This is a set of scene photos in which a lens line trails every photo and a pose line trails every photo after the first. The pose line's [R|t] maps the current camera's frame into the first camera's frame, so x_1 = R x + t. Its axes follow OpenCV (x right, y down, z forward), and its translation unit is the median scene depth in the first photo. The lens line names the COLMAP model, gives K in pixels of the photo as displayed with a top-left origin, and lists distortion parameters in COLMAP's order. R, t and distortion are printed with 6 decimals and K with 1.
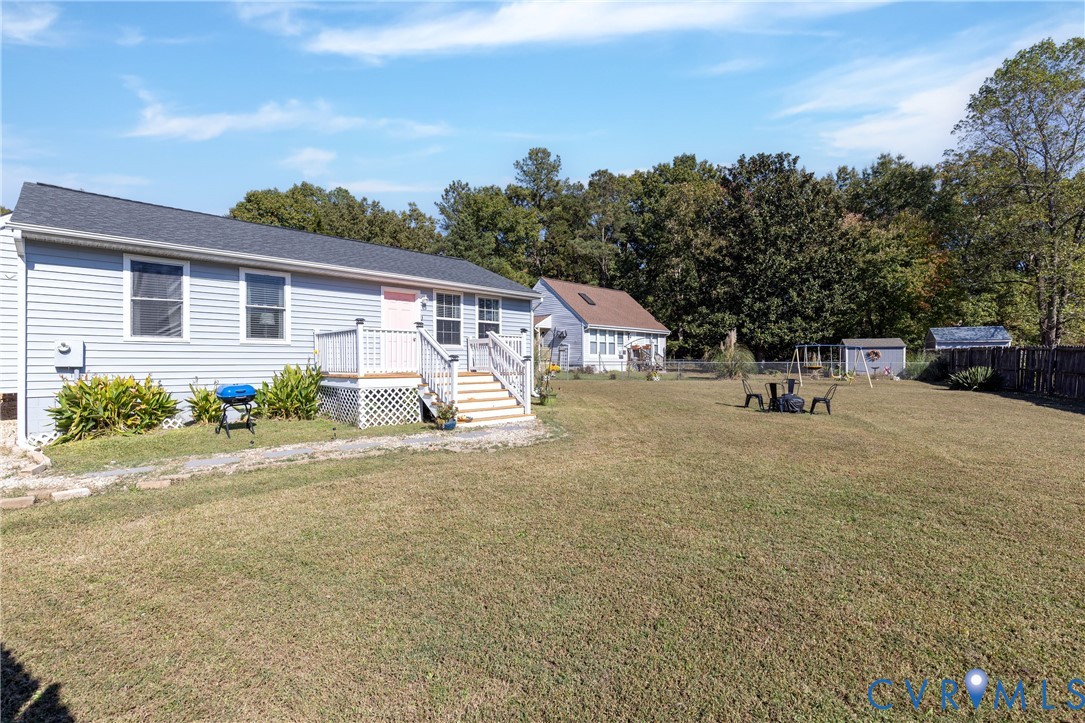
lens RADIAL K [[460.9, 0, 522.1], [0, 460.9, 353.6], [0, 0, 1]] dist [-0.005201, -0.001985]
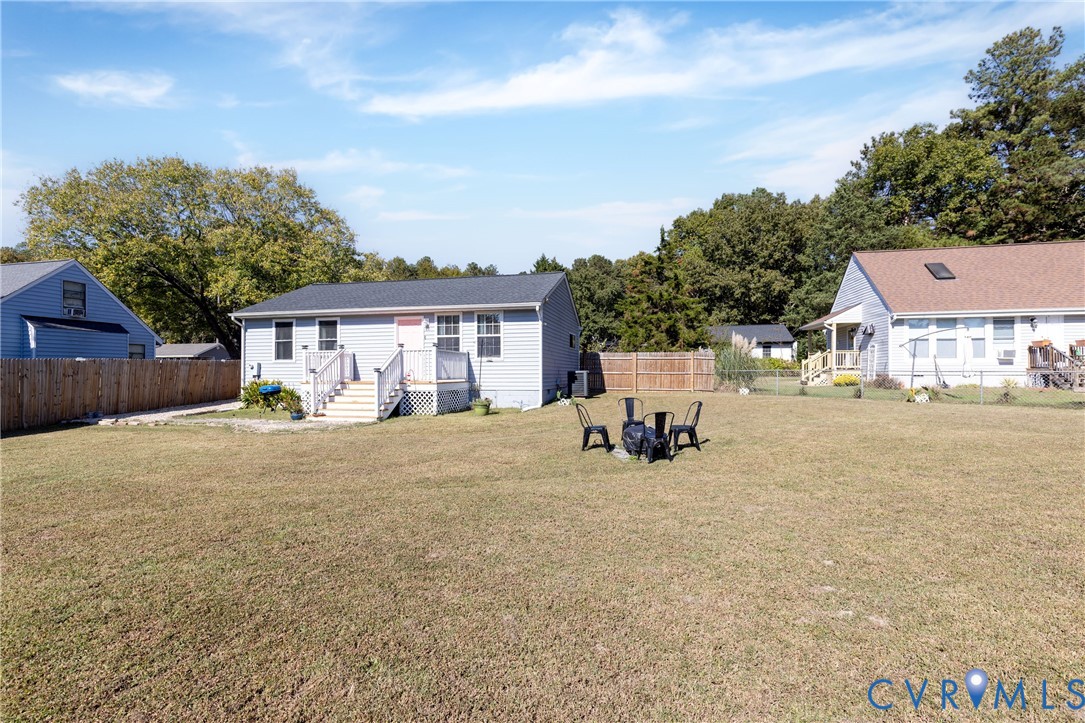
lens RADIAL K [[460.9, 0, 530.9], [0, 460.9, 359.3], [0, 0, 1]] dist [-0.005201, -0.001985]
pose [[0.566449, -0.020551, -0.823840, 0.364277], [0.017122, 0.999767, -0.013168, 0.001289], [0.823919, -0.006647, 0.566669, 0.196272]]
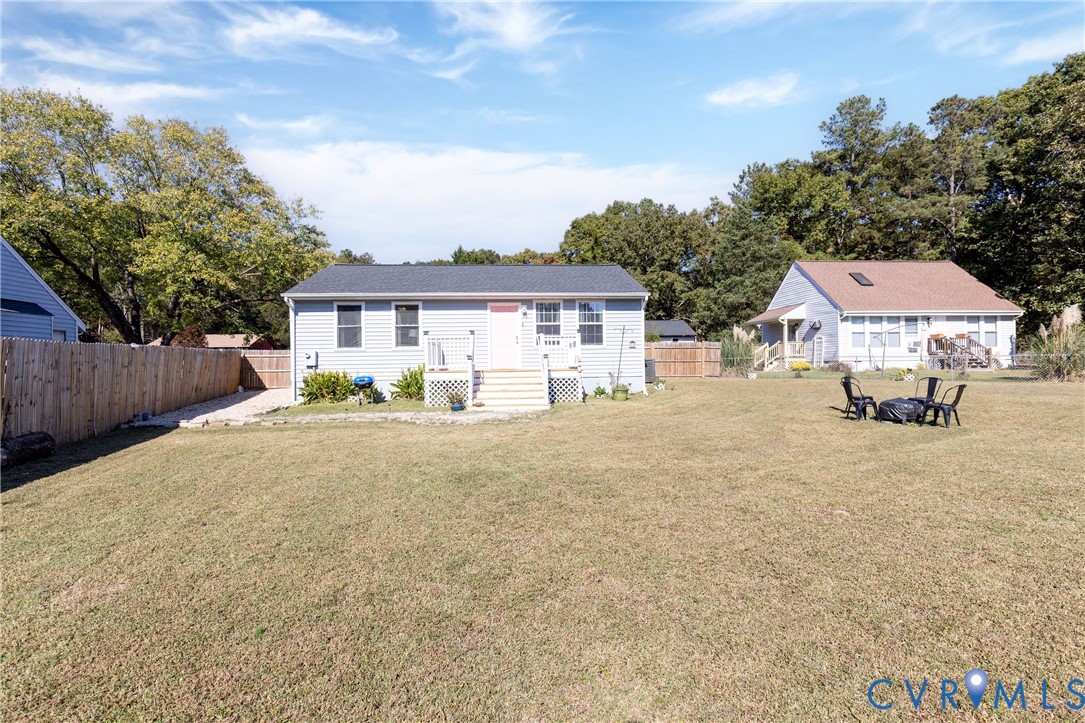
lens RADIAL K [[460.9, 0, 537.3], [0, 460.9, 346.1], [0, 0, 1]] dist [-0.005201, -0.001985]
pose [[0.777925, -0.031729, -0.627556, 0.216641], [0.023073, 0.999493, -0.021933, 0.002819], [0.627934, 0.002583, 0.778263, 0.025583]]
